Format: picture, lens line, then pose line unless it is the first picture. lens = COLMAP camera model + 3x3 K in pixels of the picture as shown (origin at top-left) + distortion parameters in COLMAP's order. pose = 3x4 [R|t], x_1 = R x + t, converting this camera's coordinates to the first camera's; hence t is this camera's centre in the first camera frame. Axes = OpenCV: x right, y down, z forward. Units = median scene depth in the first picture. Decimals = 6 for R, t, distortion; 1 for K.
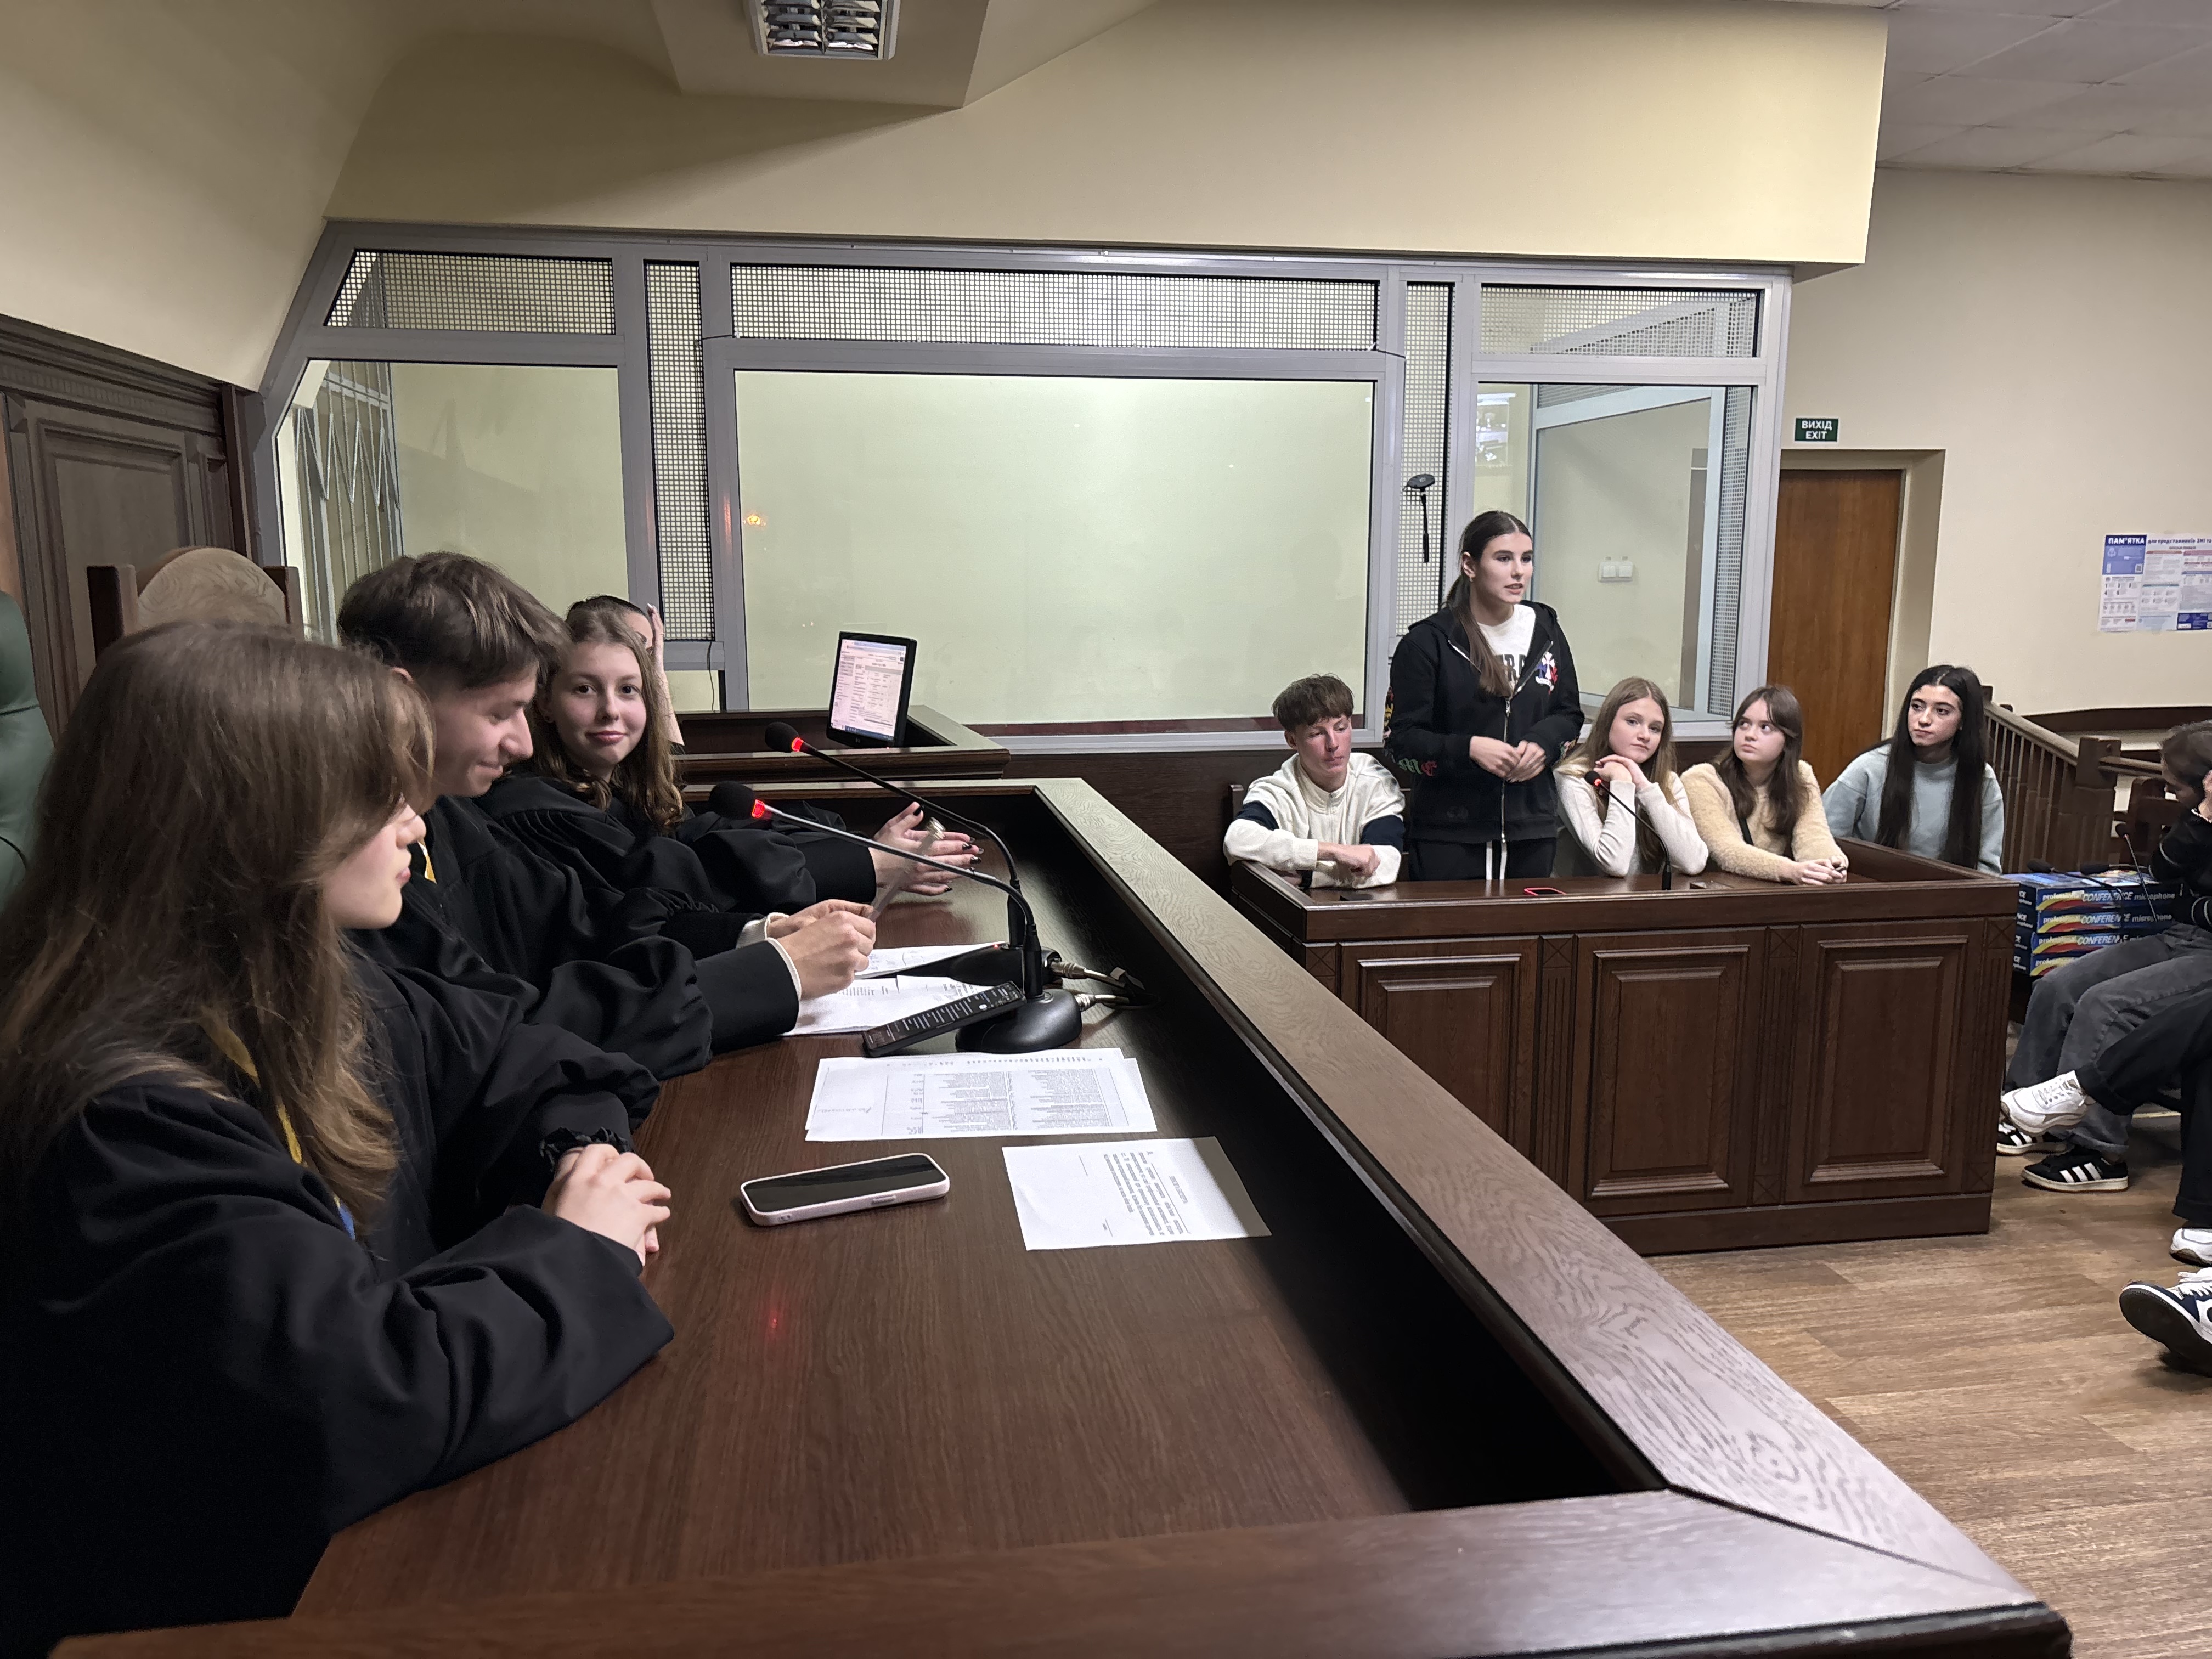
lens RADIAL K [[1639.7, 0, 1106.0], [0, 1639.7, 829.5], [0, 0, 1]] dist [0.072344, -0.048884]
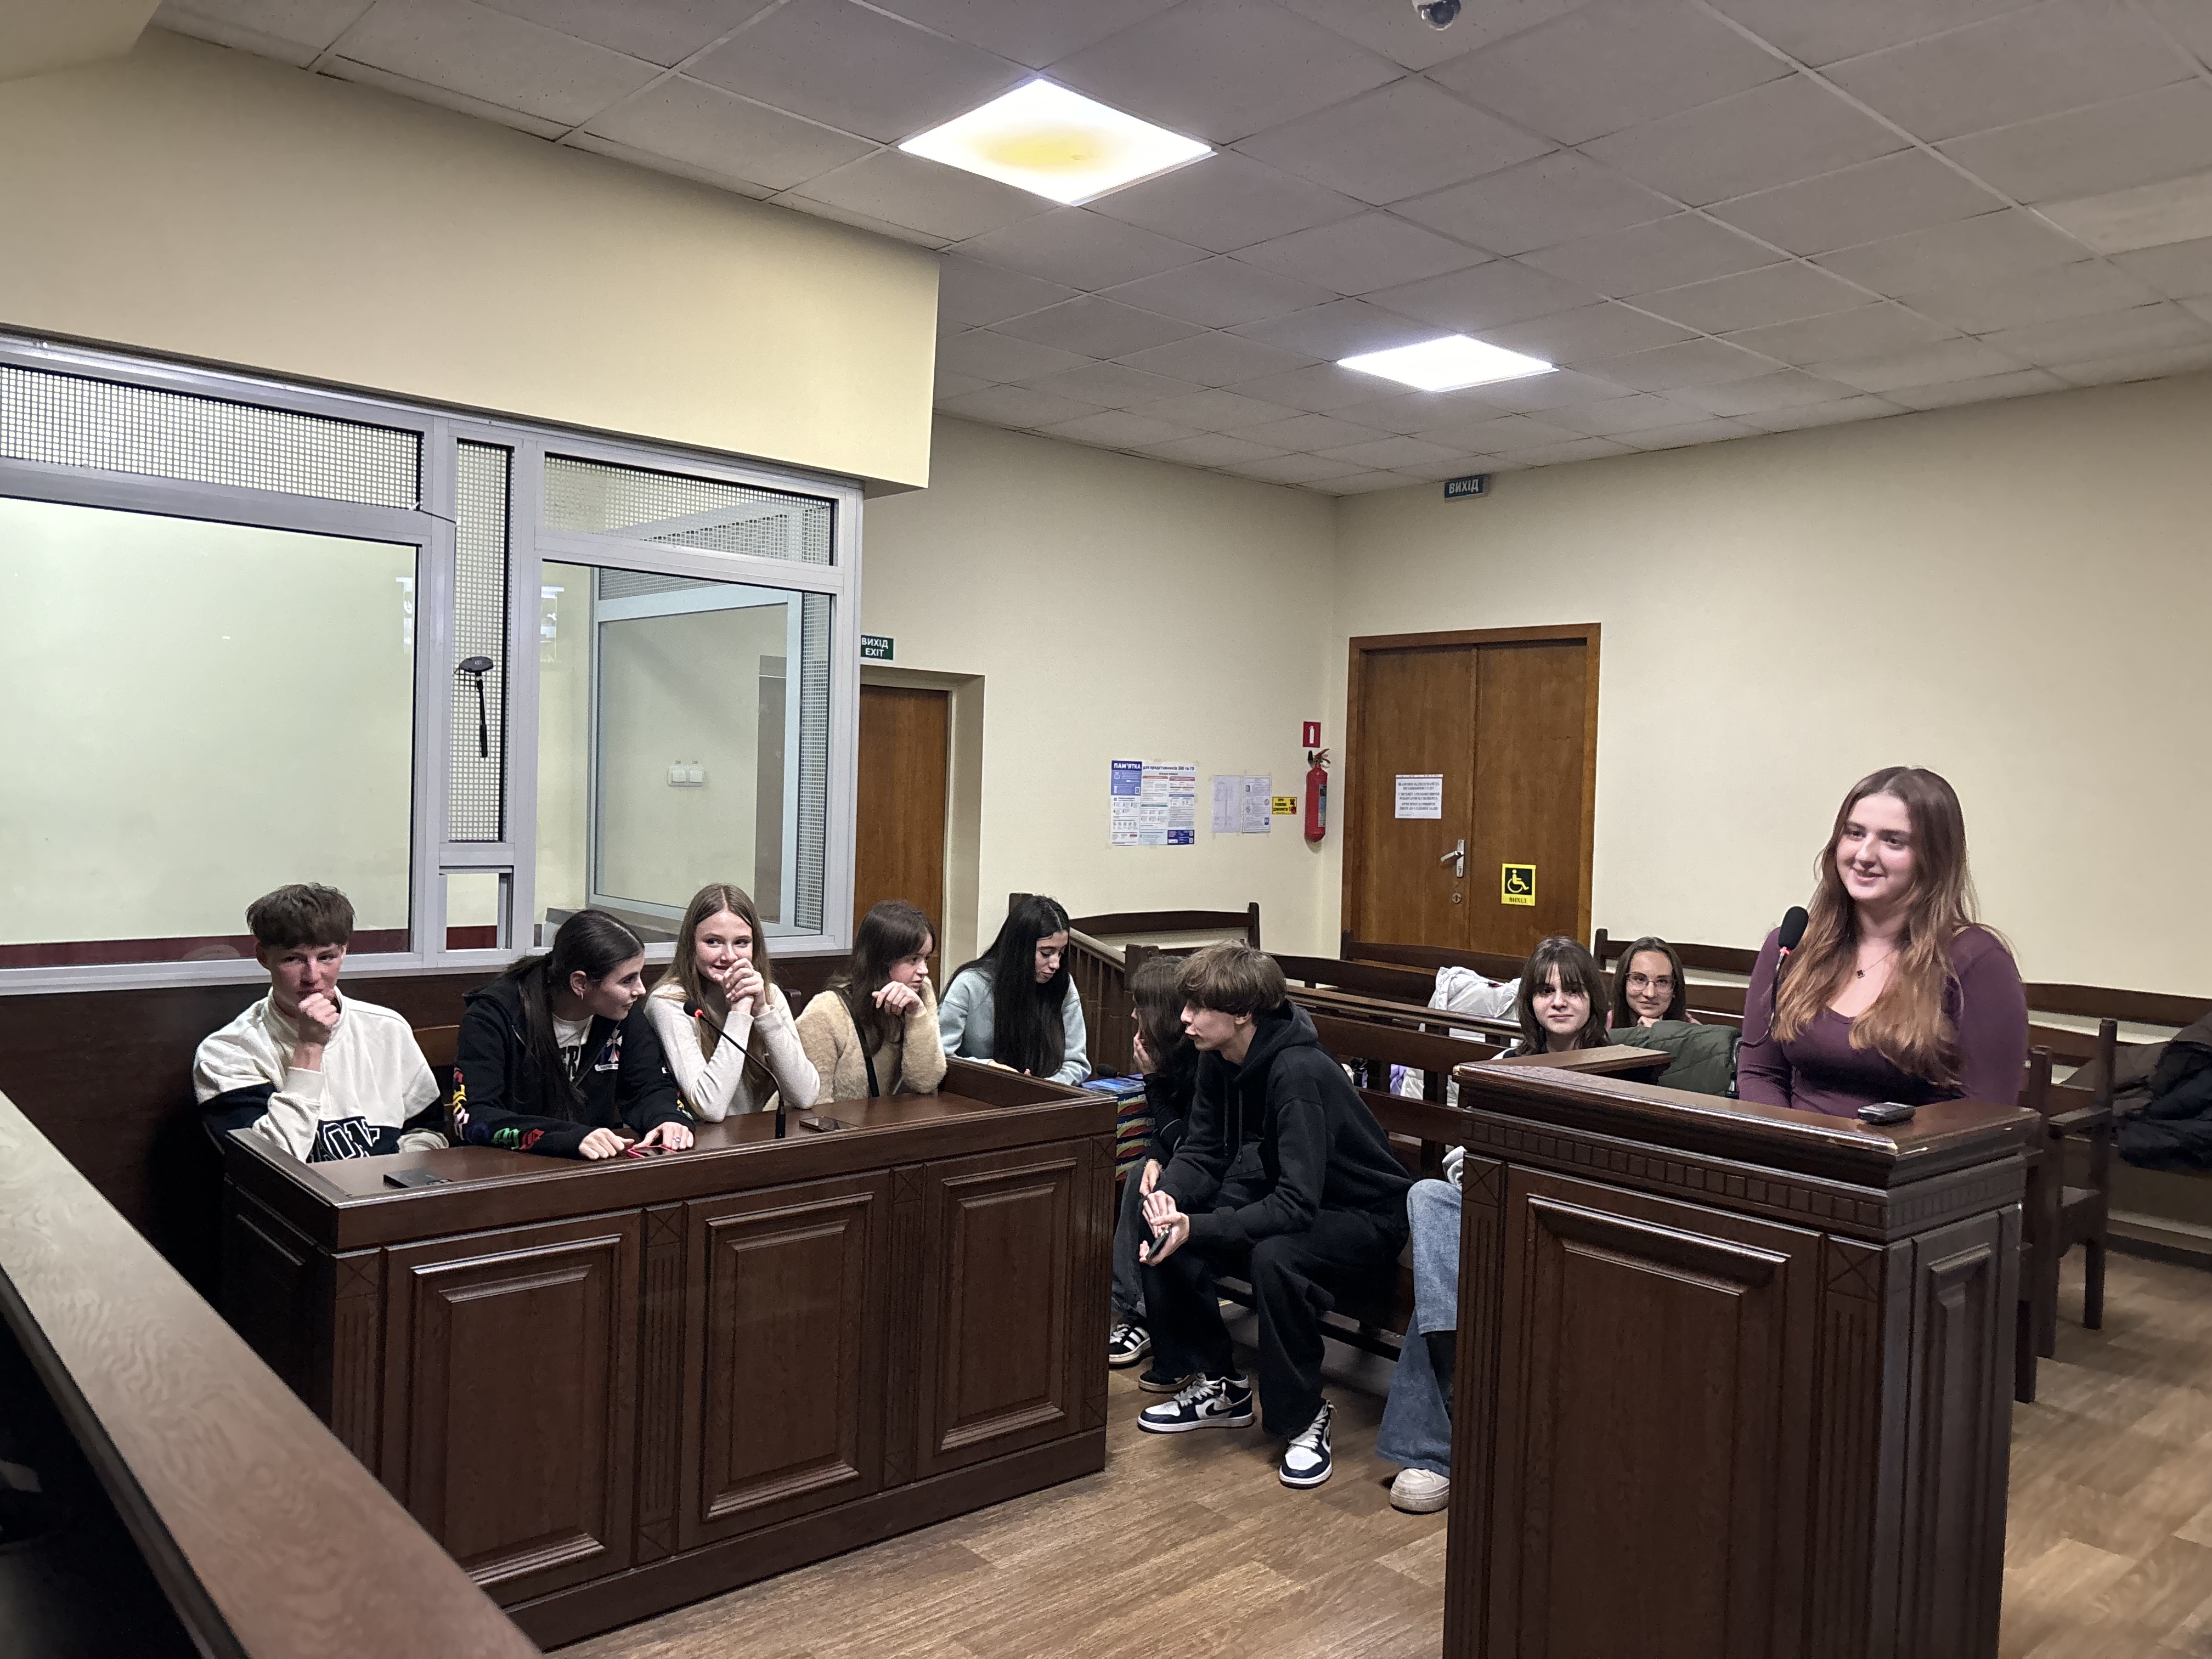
lens RADIAL K [[1651.4, 0, 1106.0], [0, 1651.4, 829.5], [0, 0, 1]] dist [0.081573, -0.238845]
pose [[0.848245, 0.013862, 0.529423, 0.011823], [0.050673, 0.992947, -0.107187, -0.016617], [-0.527175, 0.117748, 0.841559, 0.112186]]
